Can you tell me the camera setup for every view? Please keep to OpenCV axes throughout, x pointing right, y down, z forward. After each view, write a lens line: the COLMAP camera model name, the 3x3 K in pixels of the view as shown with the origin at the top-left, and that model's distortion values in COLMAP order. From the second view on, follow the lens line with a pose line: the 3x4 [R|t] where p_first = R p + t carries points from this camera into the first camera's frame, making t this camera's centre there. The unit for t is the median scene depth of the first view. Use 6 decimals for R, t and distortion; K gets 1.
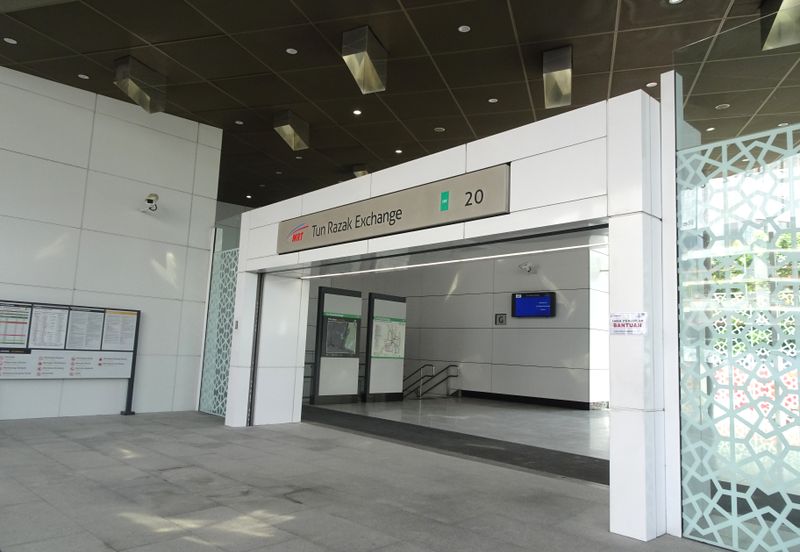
lens RADIAL K [[571.8, 0, 400.0], [0, 571.8, 276.0], [0, 0, 1]] dist [0.001448, -0.001005]
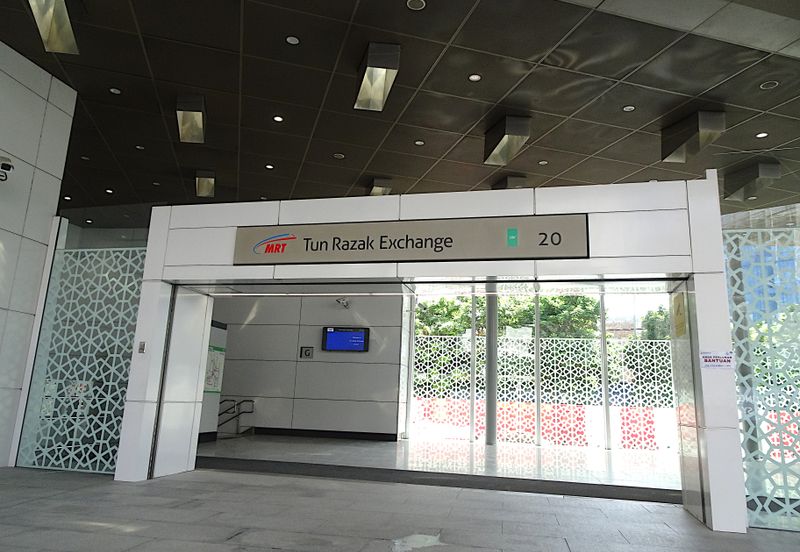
lens RADIAL K [[568.6, 0, 400.0], [0, 568.6, 276.0], [0, 0, 1]] dist [-0.000860, 0.001290]
pose [[0.830098, 0.108544, 0.546951, -0.418318], [-0.074233, 0.993652, -0.084530, 0.027442], [-0.552654, 0.029566, 0.832886, 0.157831]]
